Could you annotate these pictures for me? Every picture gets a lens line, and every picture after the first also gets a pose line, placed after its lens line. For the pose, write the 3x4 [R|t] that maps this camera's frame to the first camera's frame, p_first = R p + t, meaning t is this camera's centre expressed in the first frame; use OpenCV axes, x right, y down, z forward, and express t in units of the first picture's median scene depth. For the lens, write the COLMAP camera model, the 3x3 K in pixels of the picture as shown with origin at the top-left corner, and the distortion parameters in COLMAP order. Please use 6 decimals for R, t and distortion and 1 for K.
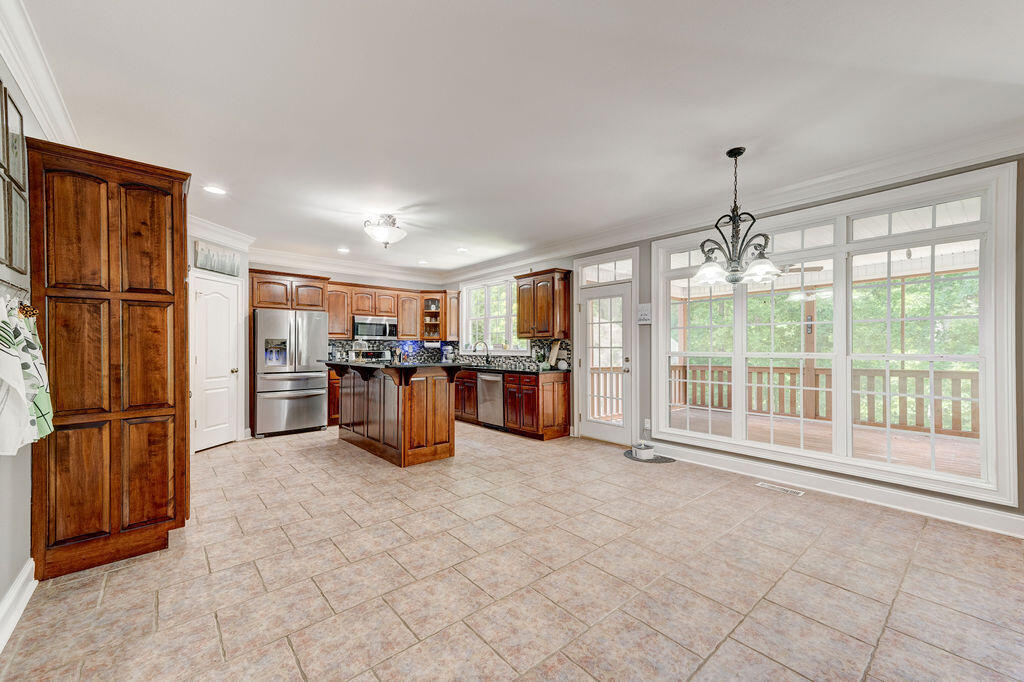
lens RADIAL K [[404.2, 0, 520.0], [0, 404.2, 347.5], [0, 0, 1]] dist [0.016704, -0.000138]
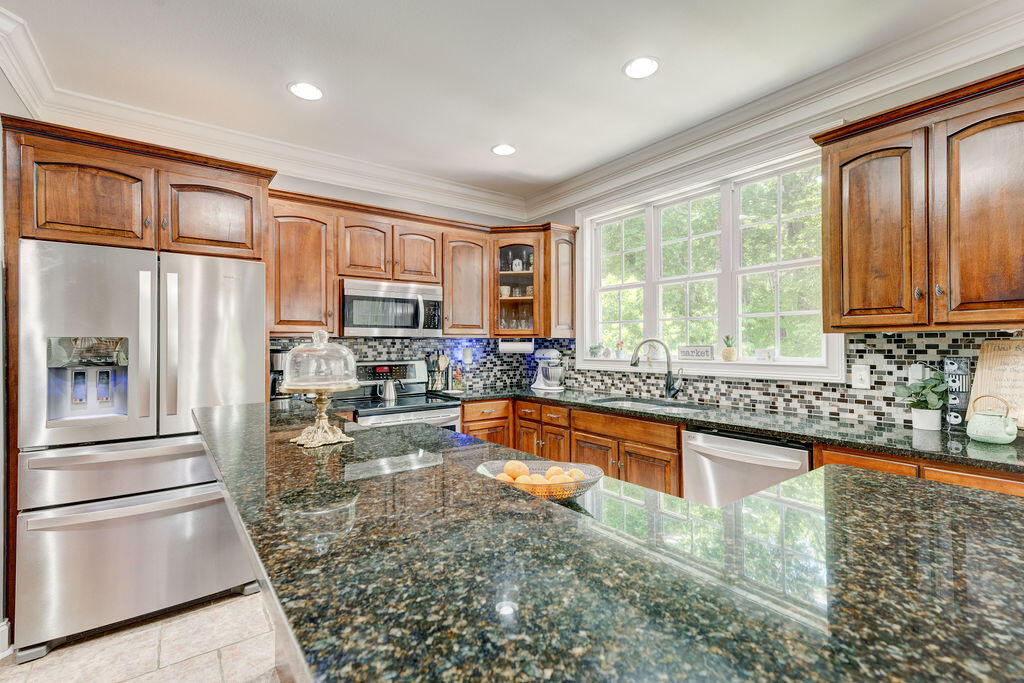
lens RADIAL K [[458.9, 0, 513.9], [0, 458.9, 342.7], [0, 0, 1]] dist [0.003656, 0.000622]
pose [[0.995378, -0.005560, -0.095870, -0.181870], [0.005119, 0.999975, -0.004843, -0.010159], [0.095894, 0.004330, 0.995382, 0.522864]]
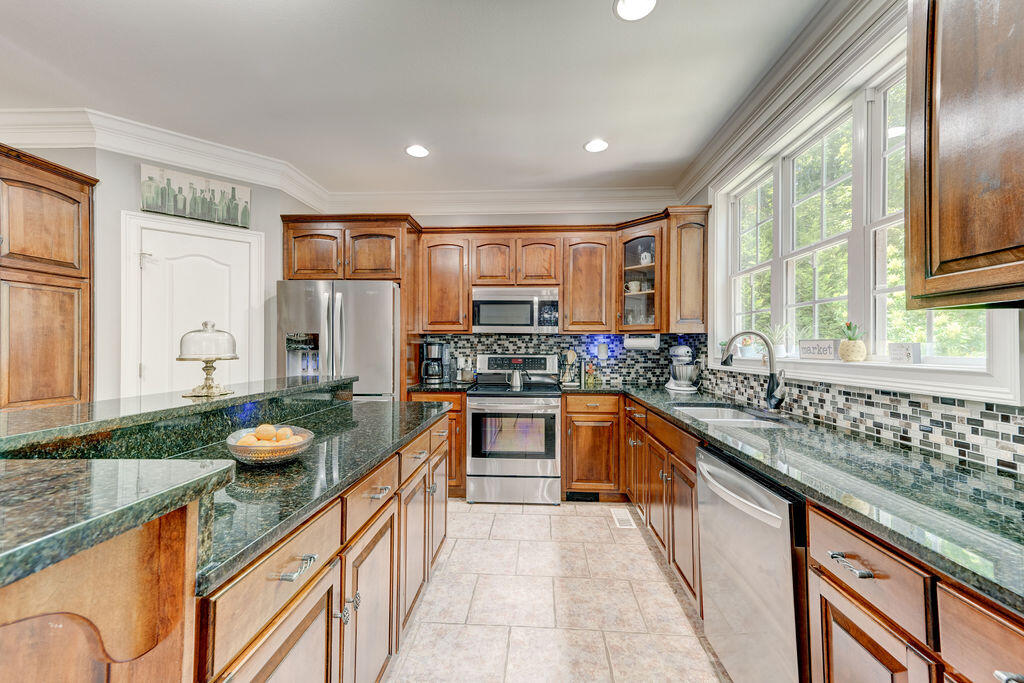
lens RADIAL K [[404.2, 0, 515.8], [0, 404.2, 346.3], [0, 0, 1]] dist [0.016704, -0.000138]
pose [[0.703065, 0.001612, -0.711124, -0.000616], [-0.004270, 0.999989, -0.001955, -0.002526], [0.711113, 0.004411, 0.703064, 0.634992]]
